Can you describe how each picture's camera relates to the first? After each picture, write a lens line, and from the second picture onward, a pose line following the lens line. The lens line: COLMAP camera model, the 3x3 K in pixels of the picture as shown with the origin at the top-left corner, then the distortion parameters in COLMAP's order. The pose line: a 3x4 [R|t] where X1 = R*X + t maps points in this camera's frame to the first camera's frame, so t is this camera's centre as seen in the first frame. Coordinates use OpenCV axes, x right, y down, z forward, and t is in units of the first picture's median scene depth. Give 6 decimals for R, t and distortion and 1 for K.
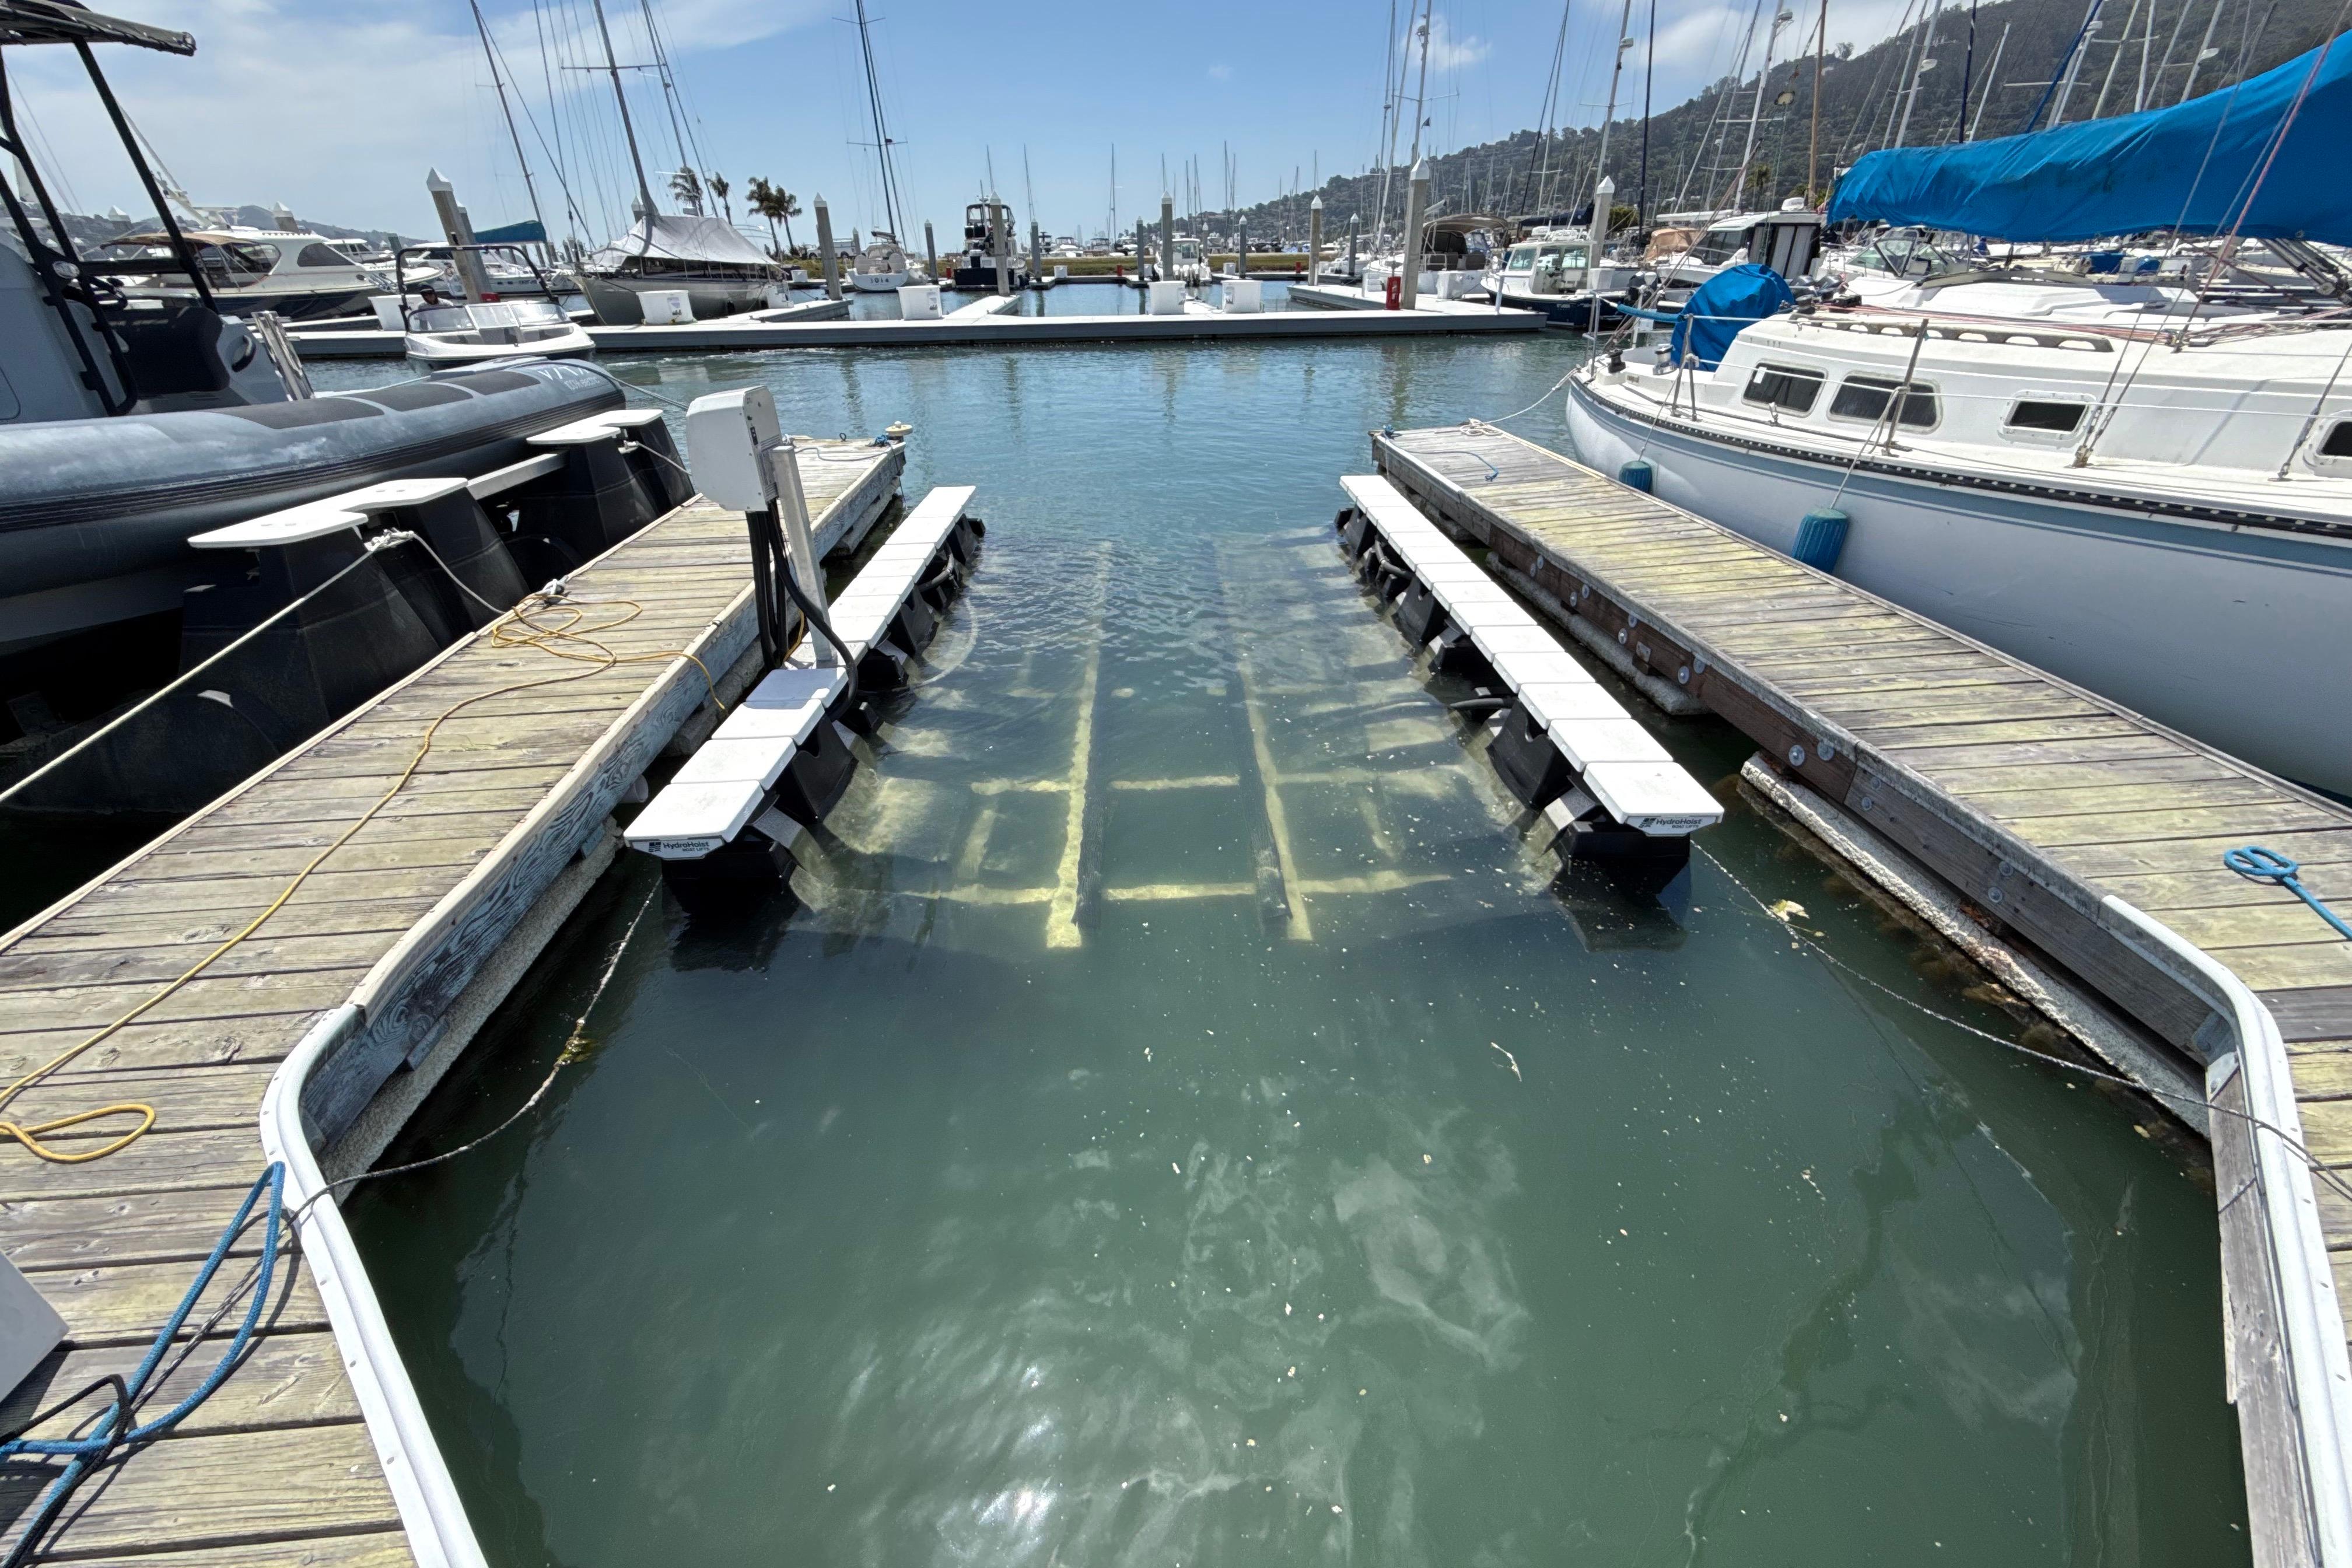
lens RADIAL K [[953.4, 0, 1165.8], [0, 953.4, 782.3], [0, 0, 1]] dist [-0.003268, 0.001553]
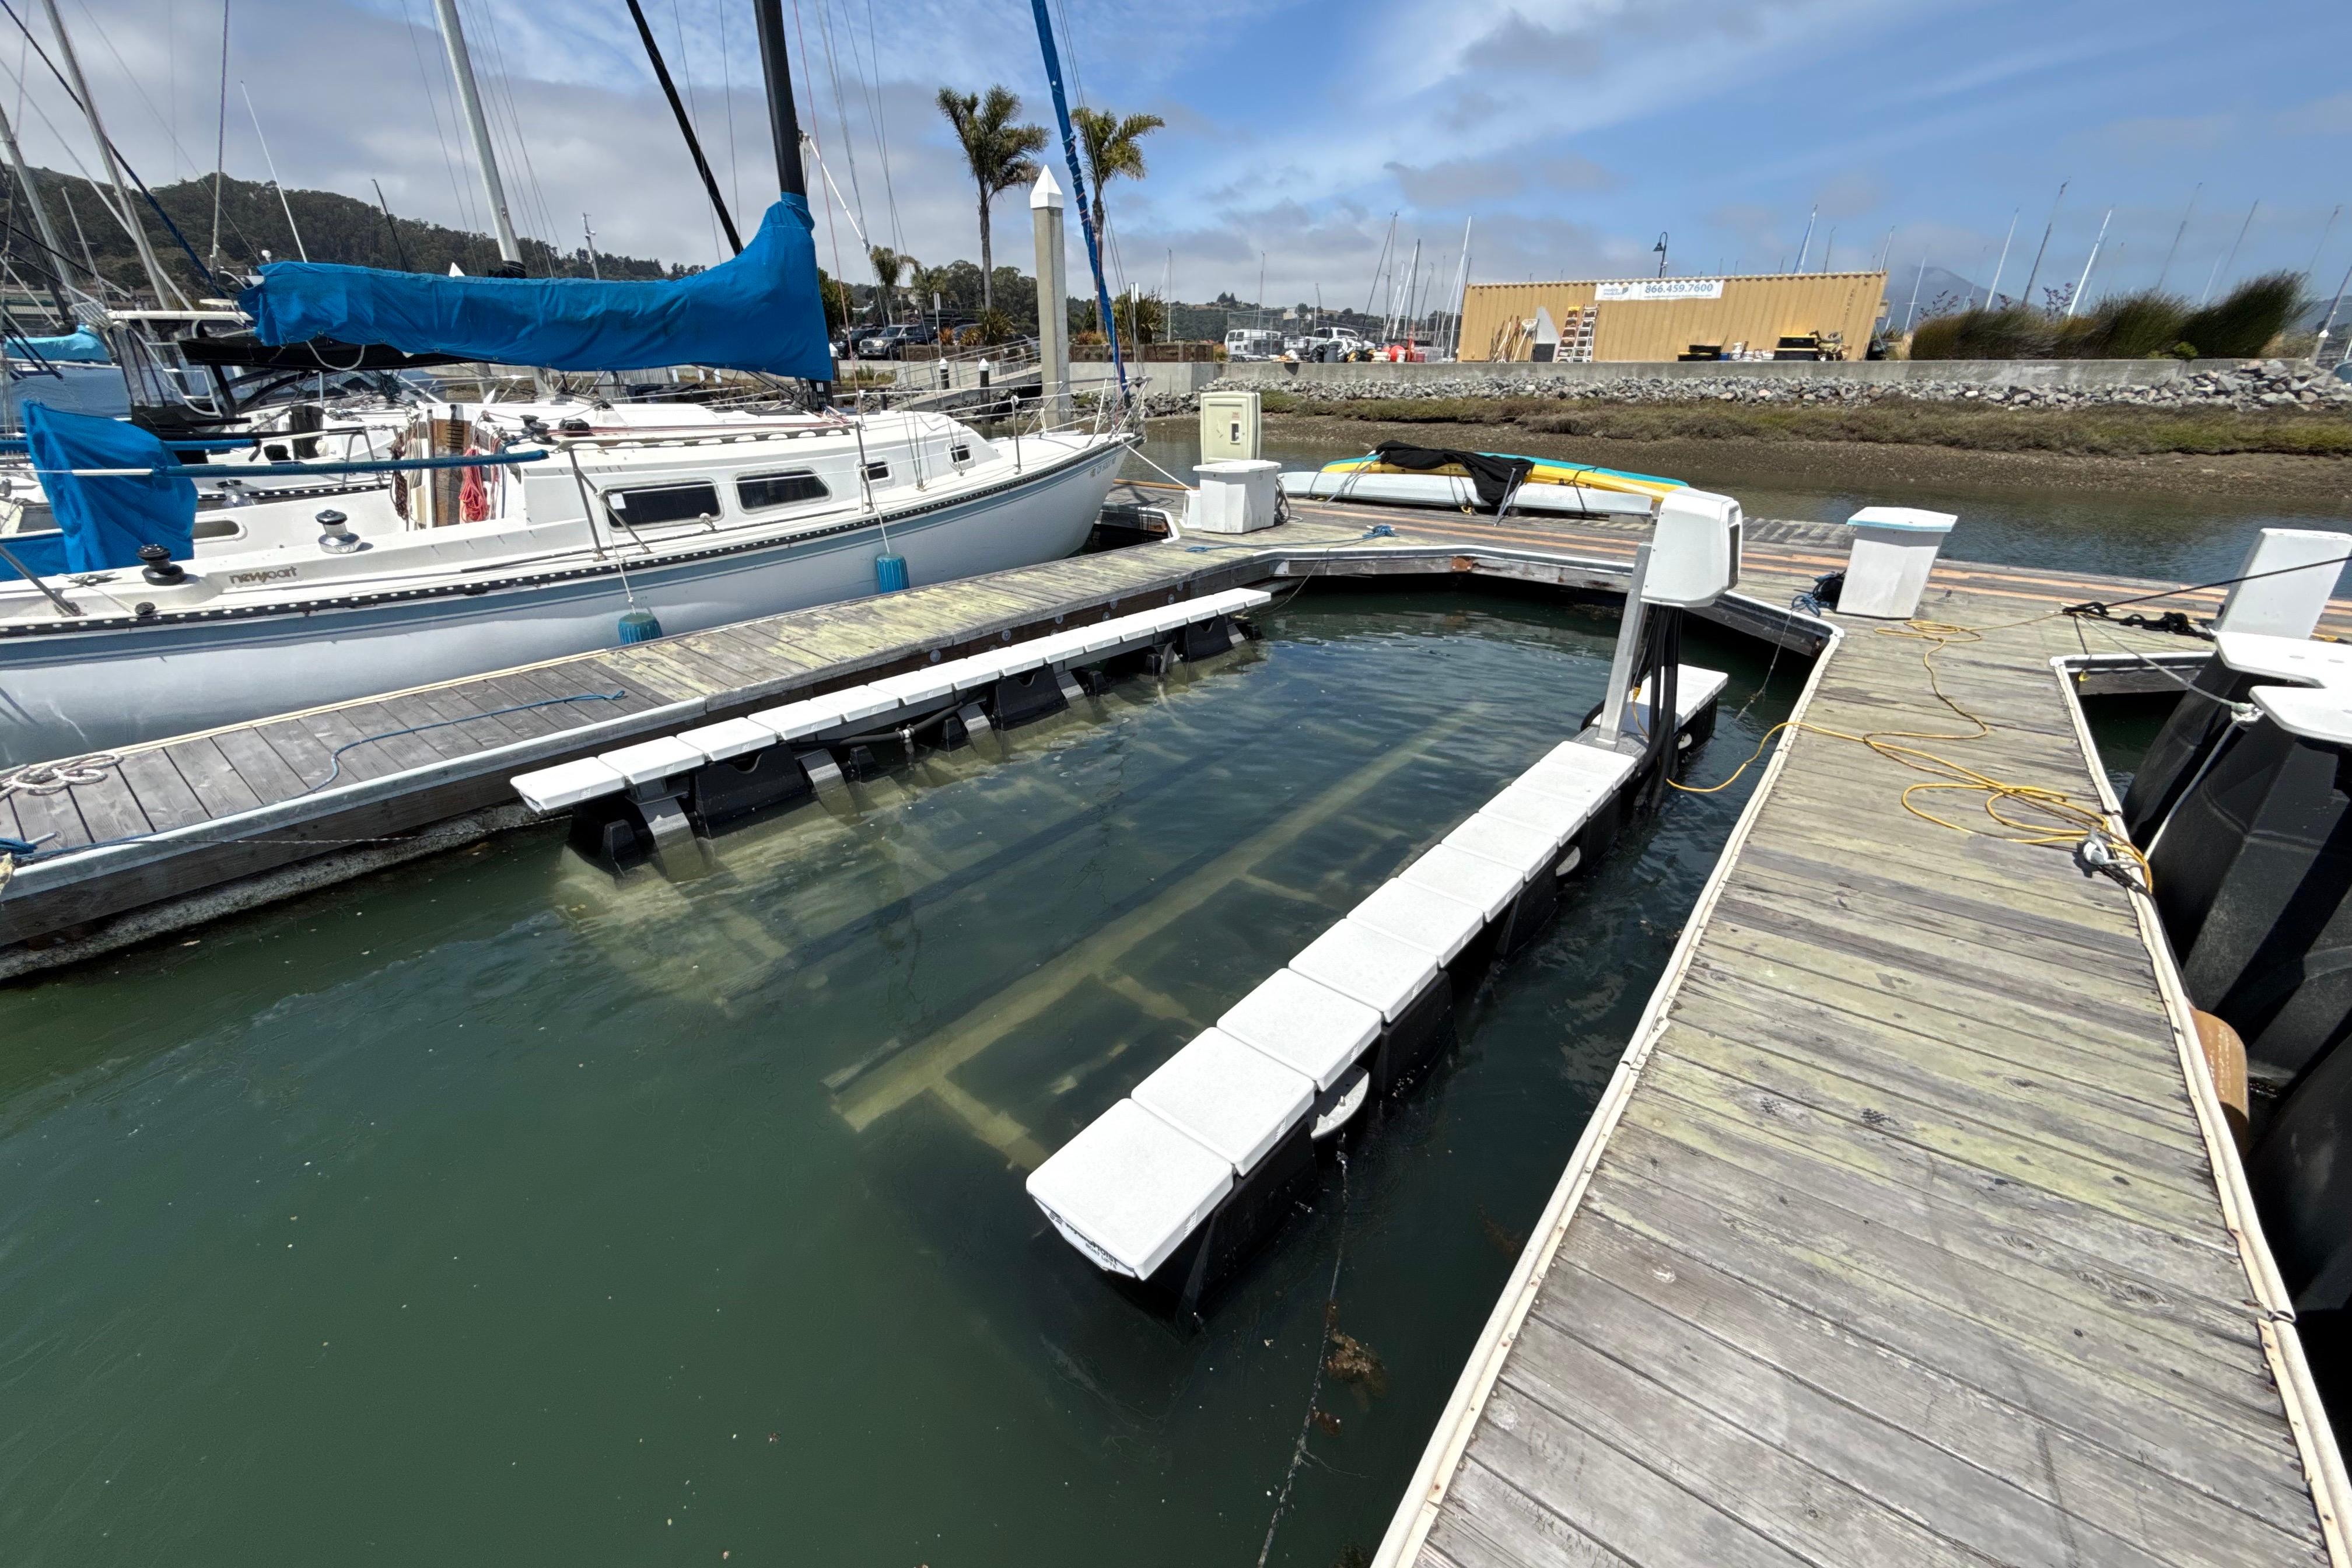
lens RADIAL K [[950.6, 0, 1189.1], [0, 950.6, 775.4], [0, 0, 1]] dist [-0.000560, -0.000898]
pose [[-0.740655, -0.252363, 0.622691, -0.498632], [0.332557, 0.667599, 0.666121, -0.749278], [-0.583812, 0.700446, -0.410535, 1.362125]]
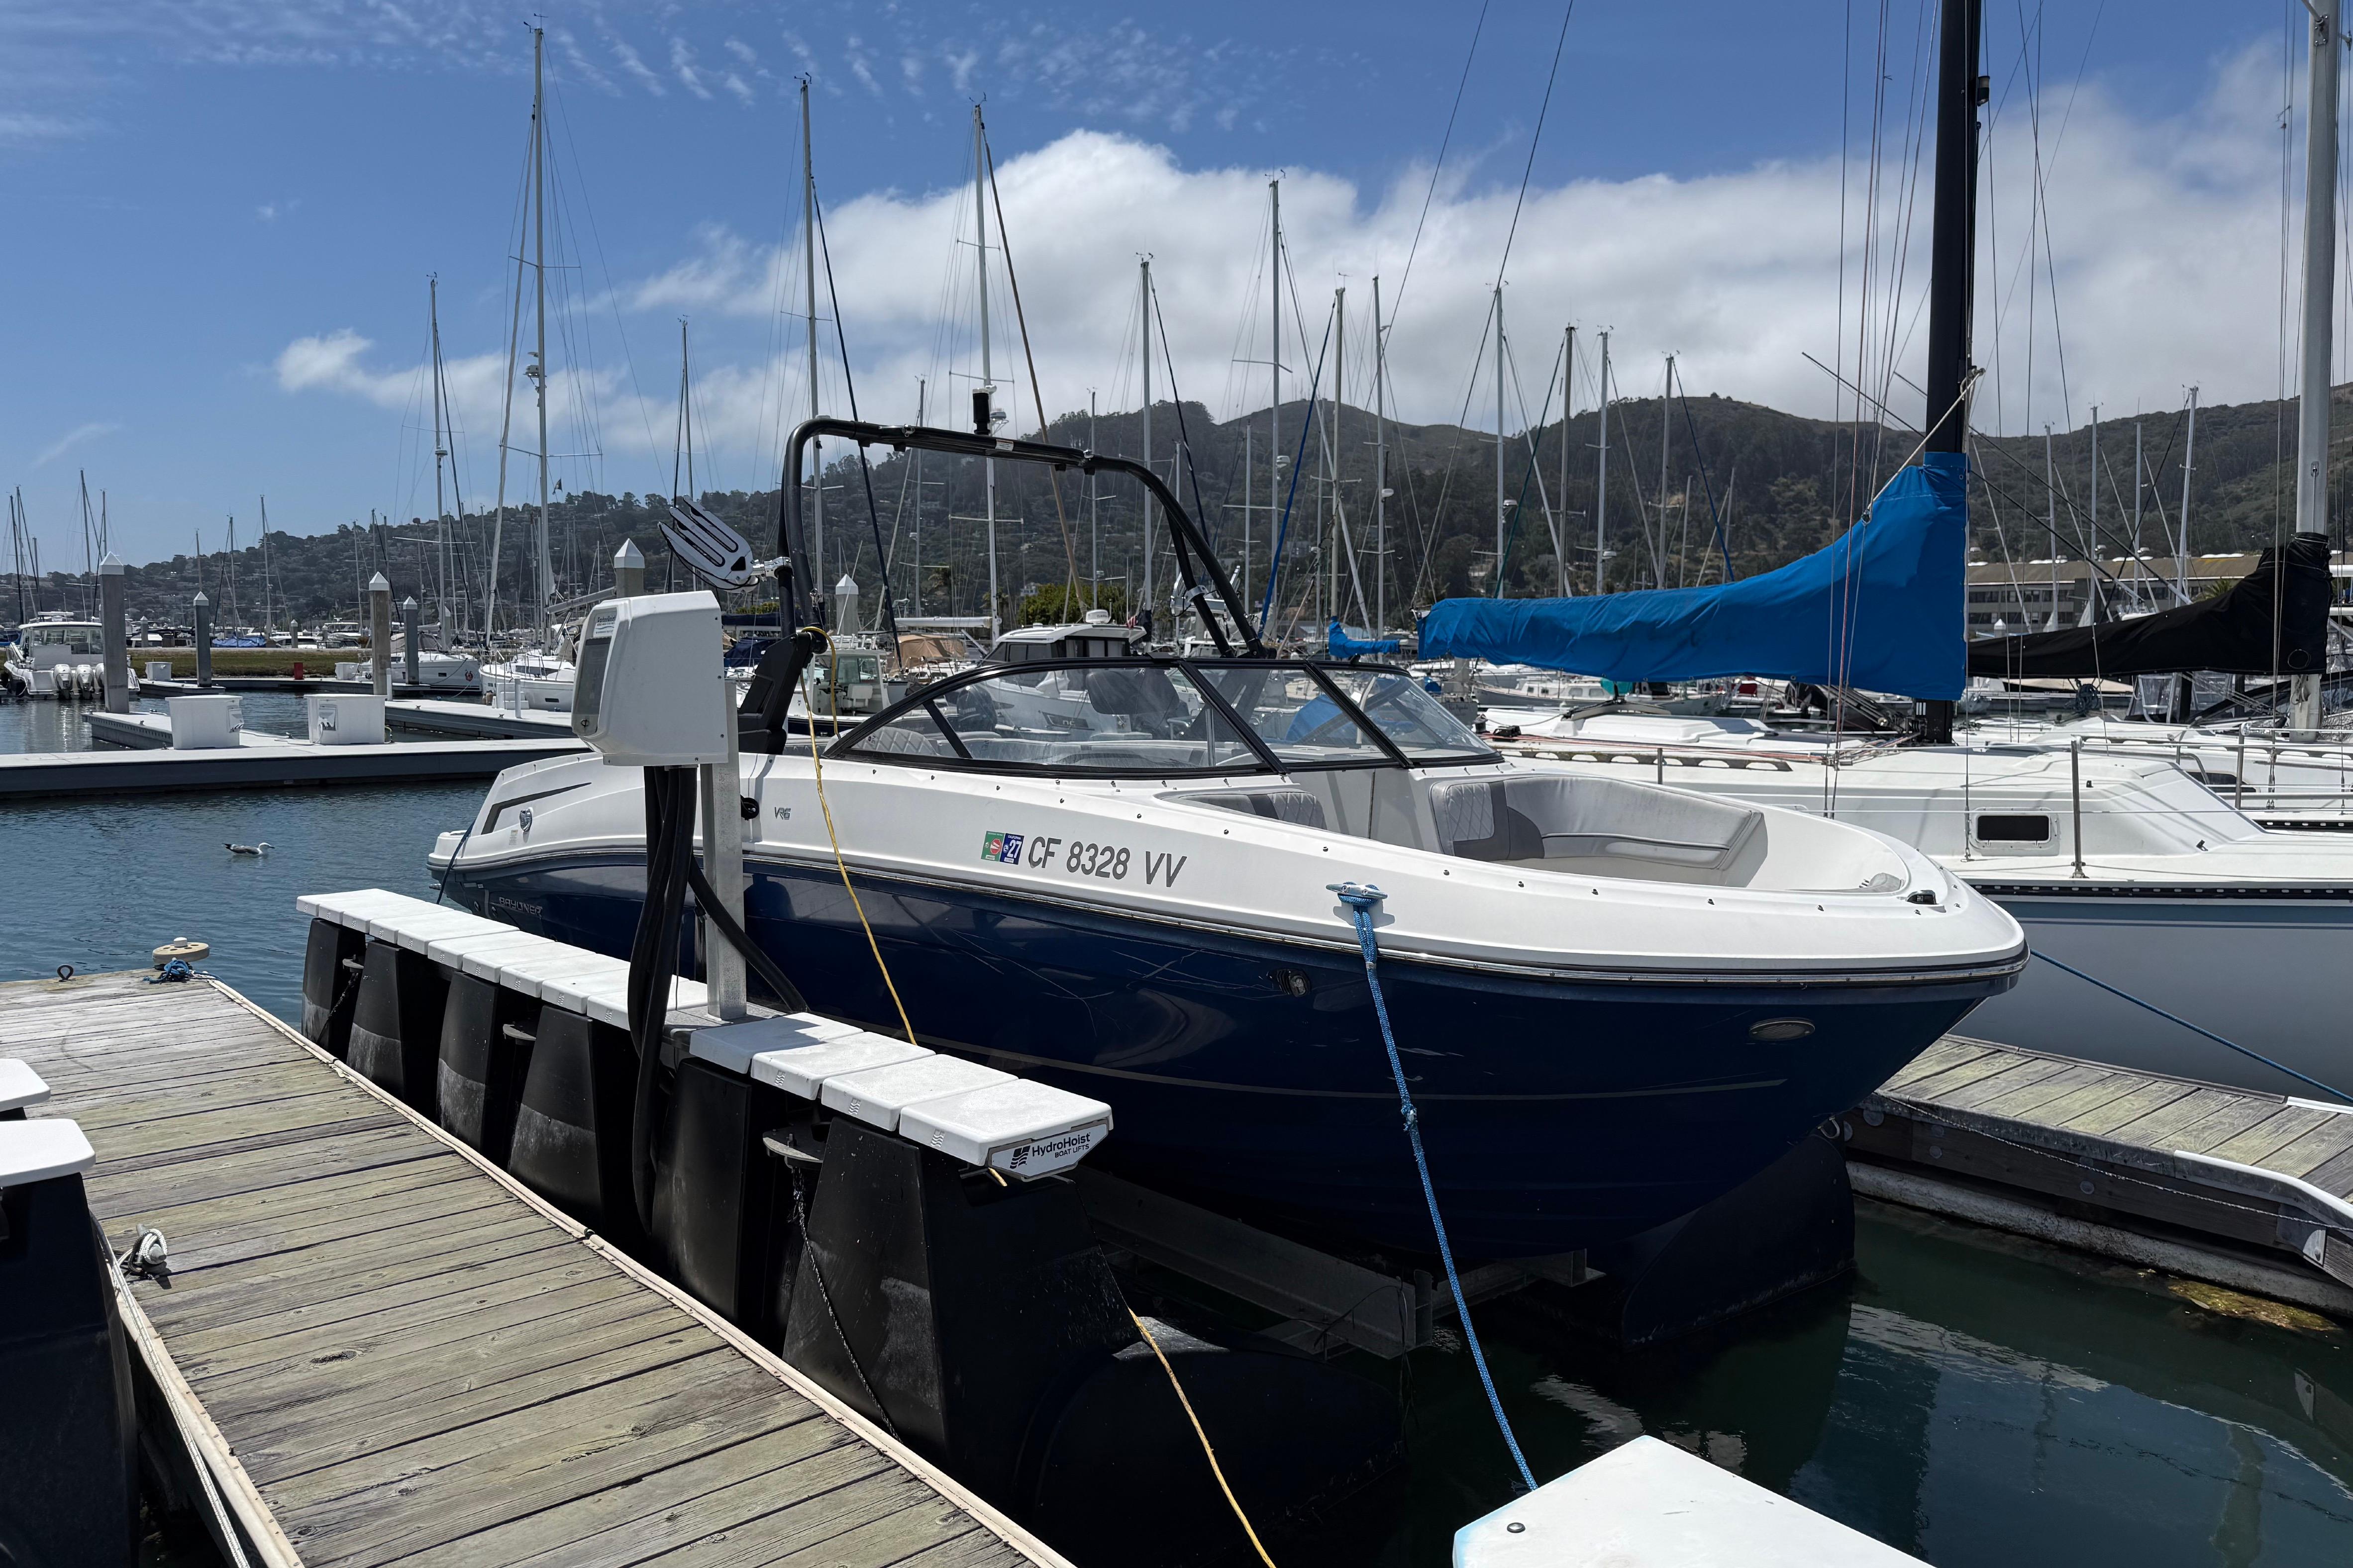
lens RADIAL K [[1671.0, 0, 1184.1], [0, 1671.0, 809.9], [0, 0, 1]] dist [0.038094, -0.063158]
pose [[0.798788, -0.035122, 0.600586, -0.629411], [0.273982, 0.909999, -0.311184, 0.016938], [-0.535604, 0.413120, 0.736519, -0.068293]]
